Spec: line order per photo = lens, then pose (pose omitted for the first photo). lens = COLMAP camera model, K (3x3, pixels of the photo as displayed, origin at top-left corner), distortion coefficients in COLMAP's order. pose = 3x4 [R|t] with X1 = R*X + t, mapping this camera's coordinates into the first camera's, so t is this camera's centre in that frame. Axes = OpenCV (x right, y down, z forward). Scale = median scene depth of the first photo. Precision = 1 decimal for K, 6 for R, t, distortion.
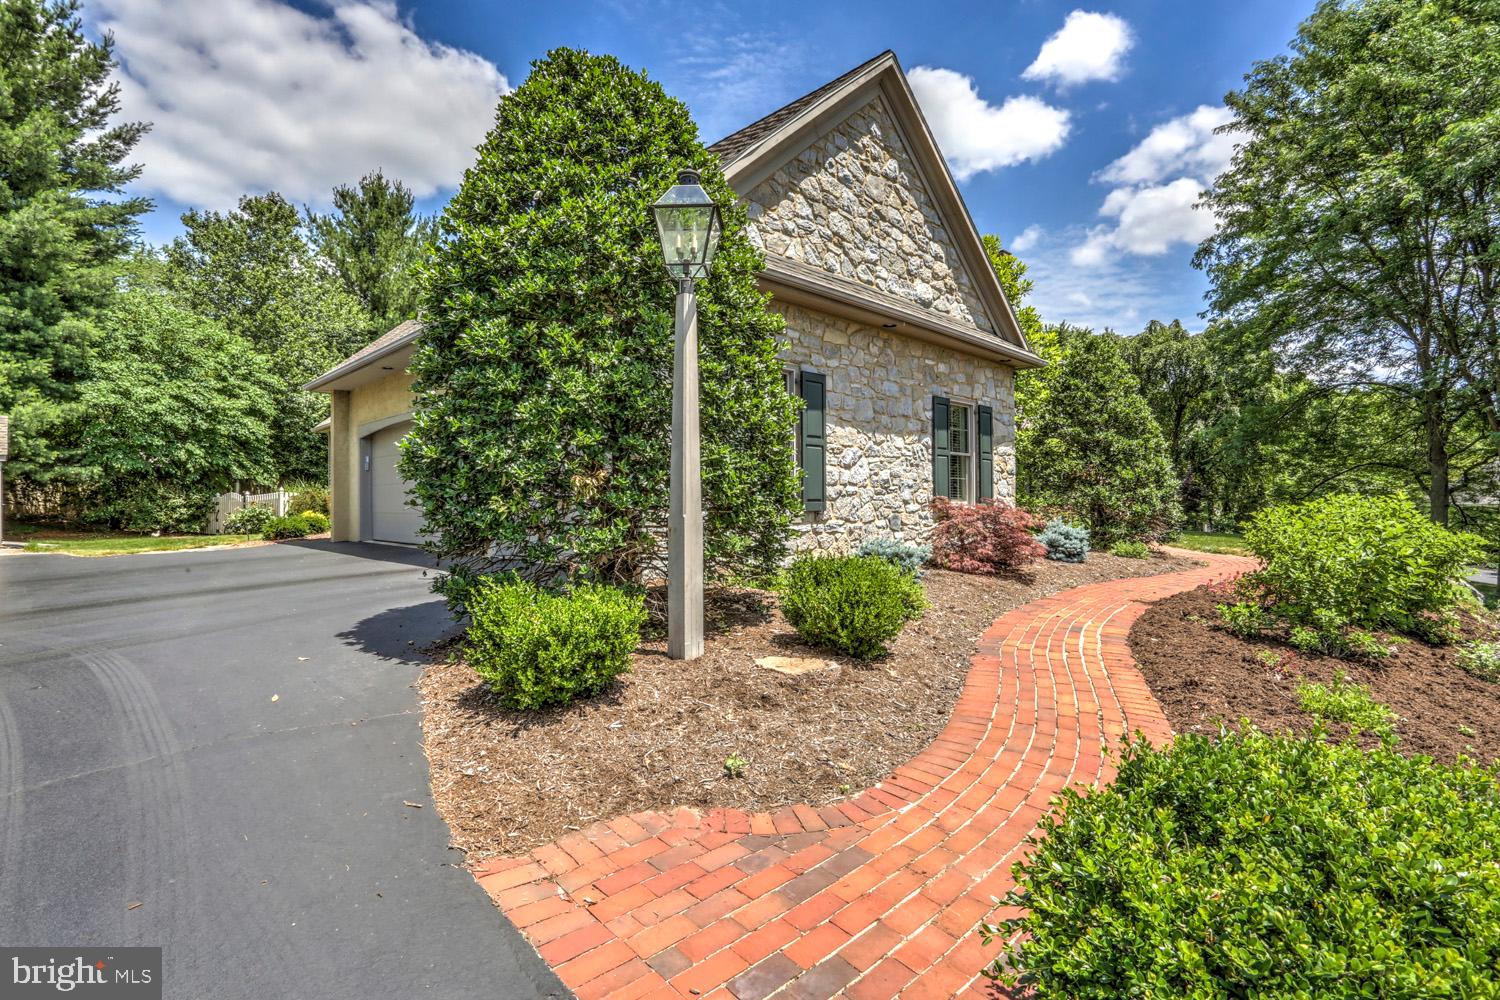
lens RADIAL K [[728.2, 0, 747.1], [0, 728.2, 502.1], [0, 0, 1]] dist [-0.074503, 0.032981]
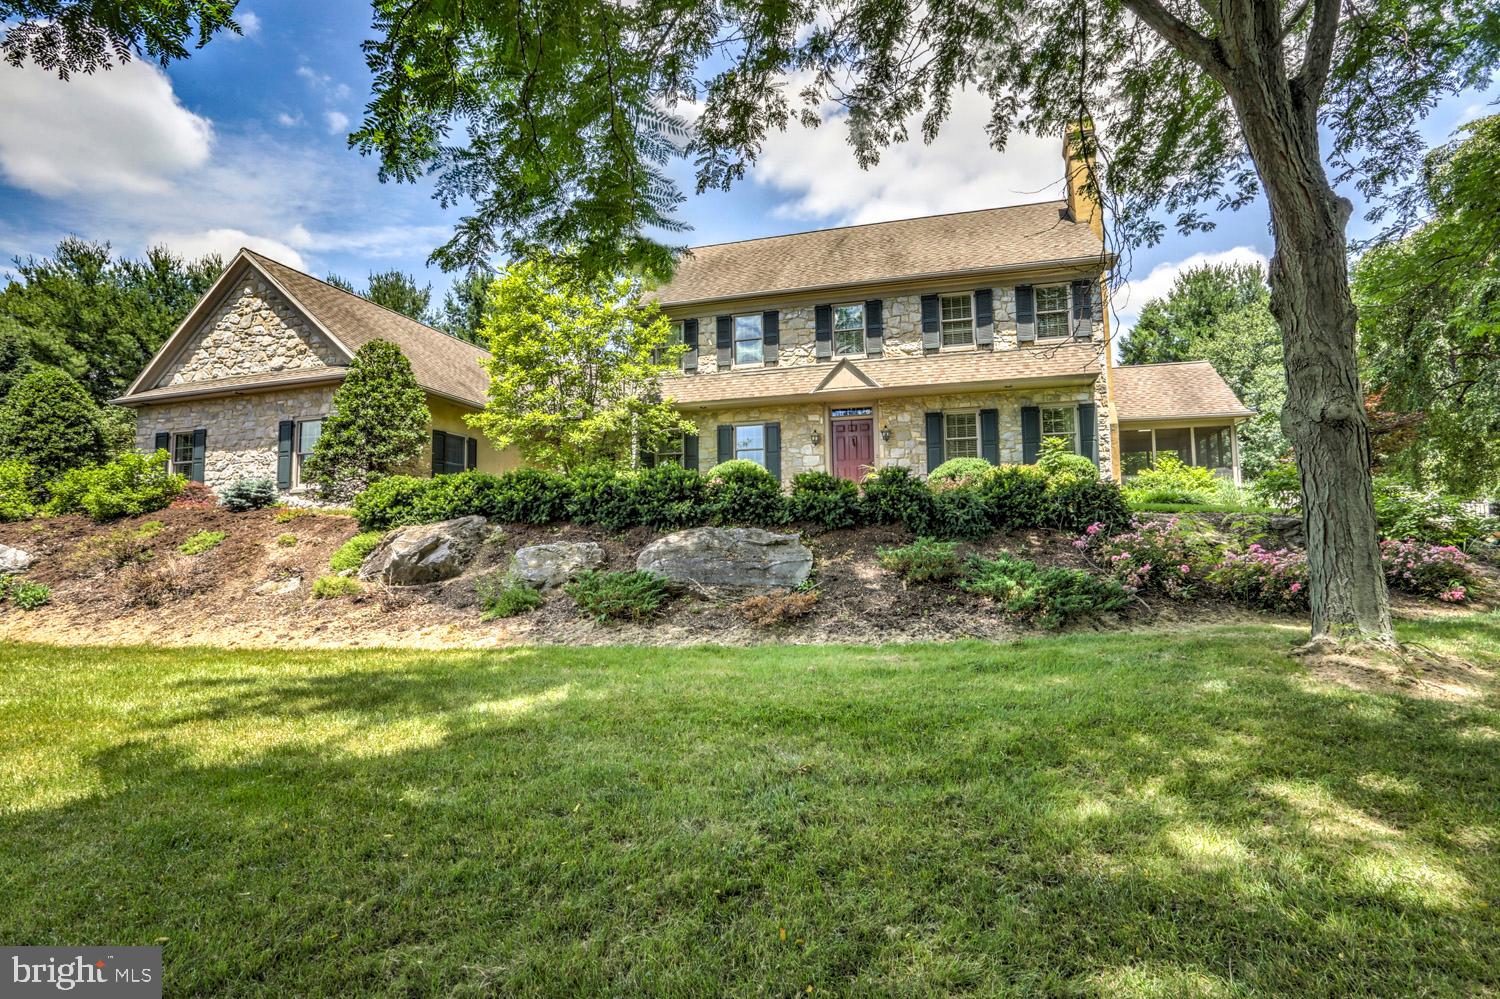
lens RADIAL K [[728.2, 0, 747.1], [0, 728.2, 501.6], [0, 0, 1]] dist [-0.074503, 0.032981]
pose [[0.487425, -0.066603, -0.870621, 2.245482], [0.014432, 0.997565, -0.068235, 0.168710], [0.873046, 0.020695, 0.487199, 1.172094]]
